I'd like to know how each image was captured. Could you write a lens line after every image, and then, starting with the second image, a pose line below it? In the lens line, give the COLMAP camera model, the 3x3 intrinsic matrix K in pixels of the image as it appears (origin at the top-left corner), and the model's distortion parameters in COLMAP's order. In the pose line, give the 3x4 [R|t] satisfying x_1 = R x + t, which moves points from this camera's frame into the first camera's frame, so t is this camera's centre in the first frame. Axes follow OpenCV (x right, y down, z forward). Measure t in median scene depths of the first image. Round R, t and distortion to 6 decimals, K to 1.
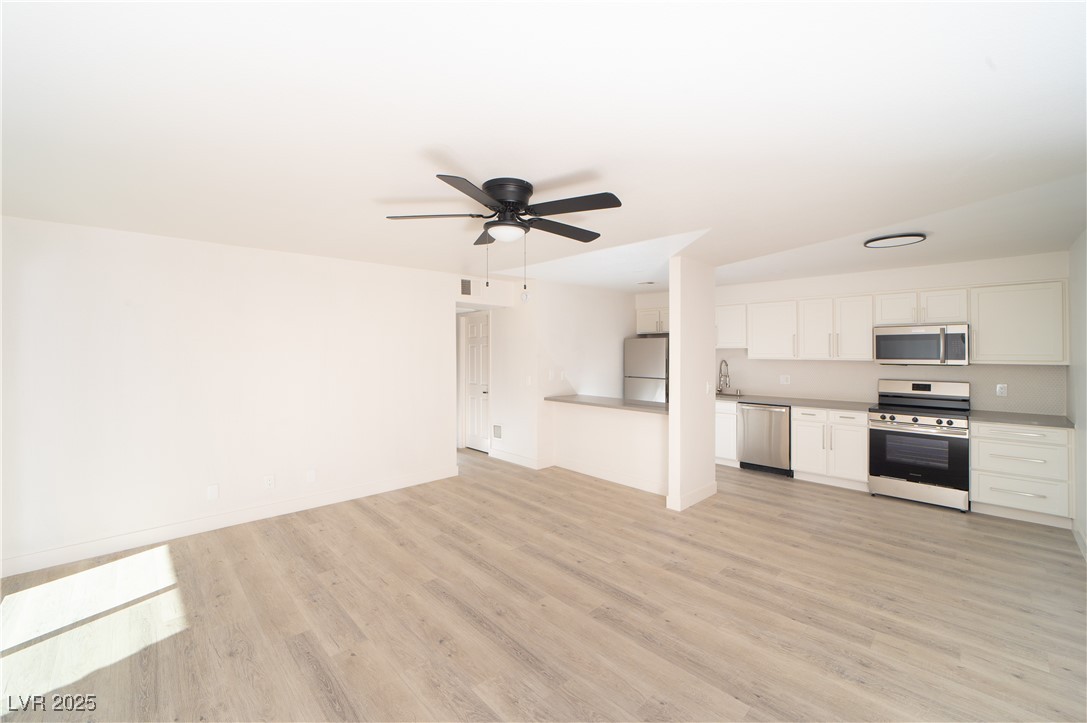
lens RADIAL K [[433.6, 0, 582.2], [0, 433.6, 353.4], [0, 0, 1]] dist [-0.001005, 0.004531]
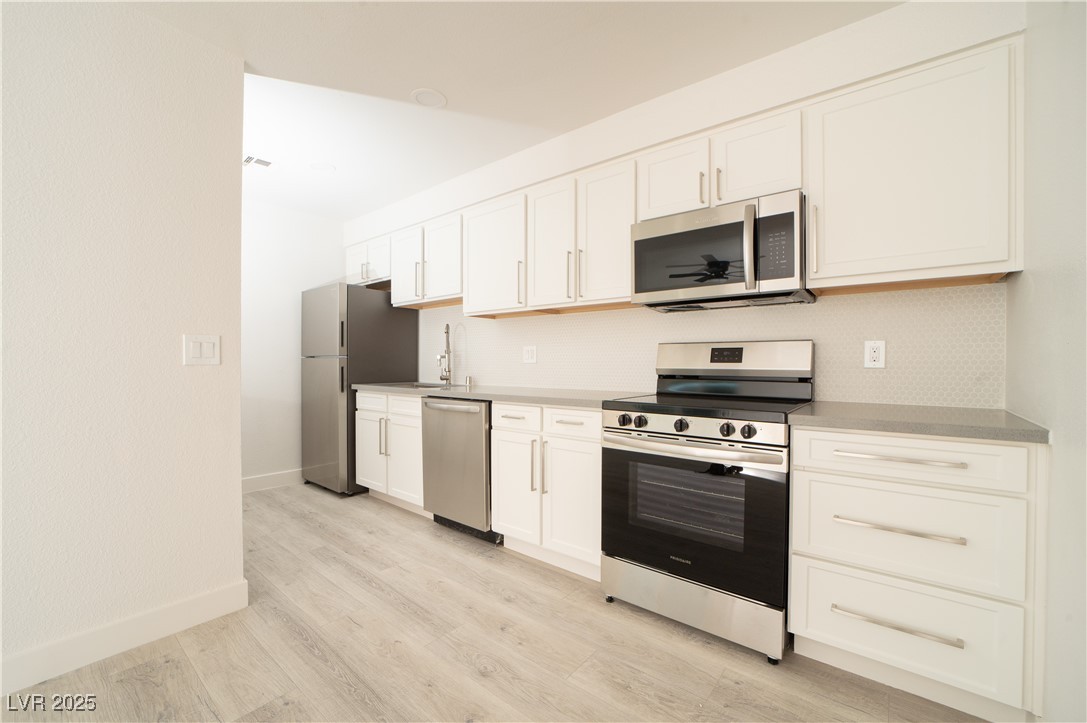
lens RADIAL K [[433.6, 0, 580.0], [0, 433.6, 370.2], [0, 0, 1]] dist [-0.001005, 0.004531]
pose [[0.995885, -0.002732, 0.090584, 0.823072], [0.000690, 0.999745, 0.022567, 0.118204], [-0.090622, -0.022411, 0.995633, 0.782485]]
